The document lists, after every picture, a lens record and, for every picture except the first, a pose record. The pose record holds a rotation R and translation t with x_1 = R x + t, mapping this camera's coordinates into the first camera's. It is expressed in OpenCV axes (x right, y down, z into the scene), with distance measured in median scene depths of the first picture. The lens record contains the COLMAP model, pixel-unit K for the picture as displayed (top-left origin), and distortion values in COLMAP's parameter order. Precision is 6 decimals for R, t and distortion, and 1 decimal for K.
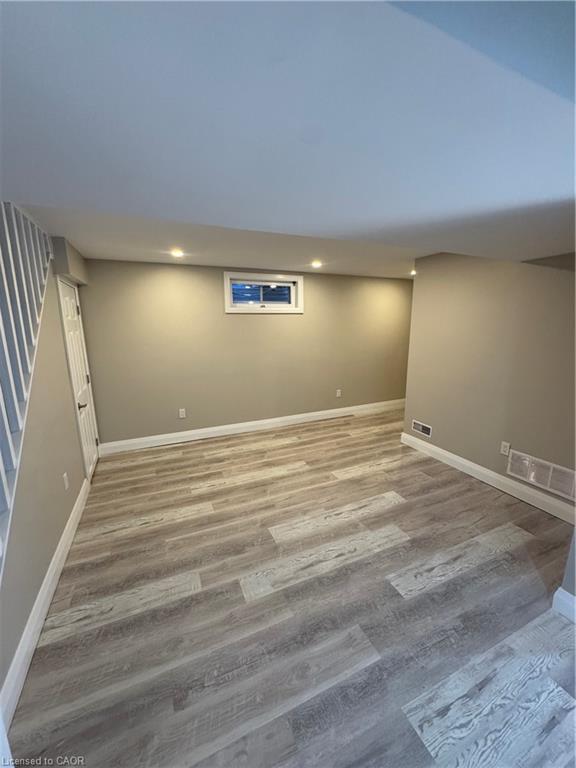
lens RADIAL K [[305.4, 0, 288.0], [0, 305.4, 384.0], [0, 0, 1]] dist [-0.001134, 0.000097]
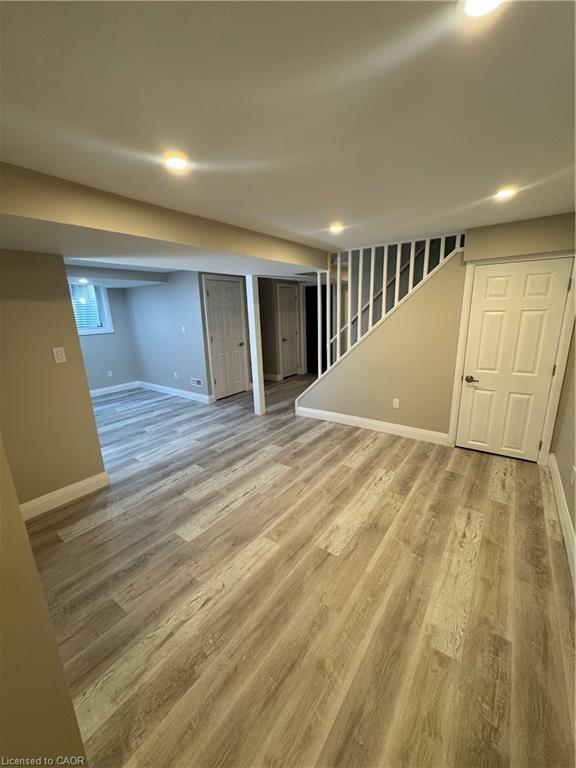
lens RADIAL K [[305.4, 0, 288.0], [0, 305.4, 384.0], [0, 0, 1]] dist [-0.001134, 0.000097]
pose [[-0.866168, 0.153324, -0.475651, 0.404709], [-0.061166, 0.912094, 0.405393, -0.304687], [0.495995, 0.380232, -0.780649, 1.465259]]
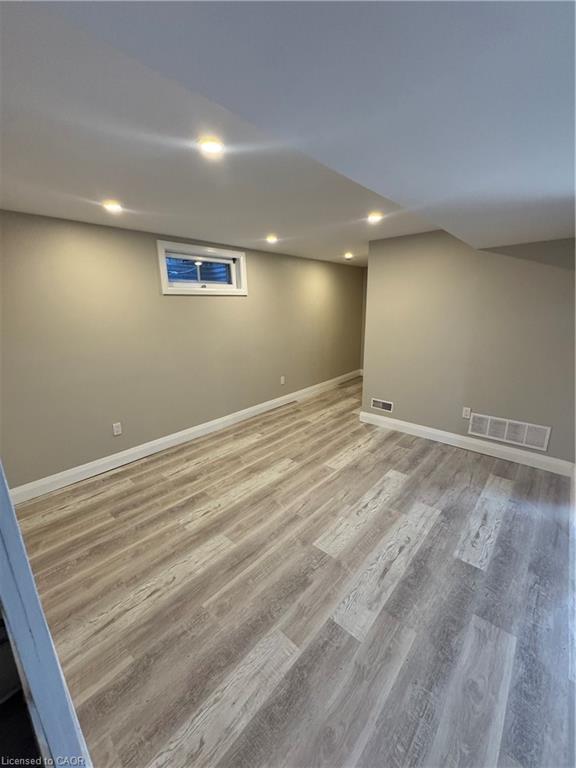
lens RADIAL K [[305.4, 0, 288.0], [0, 305.4, 384.0], [0, 0, 1]] dist [-0.001134, 0.000097]
pose [[0.911656, -0.109604, 0.396070, -0.328388], [0.090367, 0.993654, 0.066970, -0.034636], [-0.400897, -0.025262, 0.915775, 0.190483]]
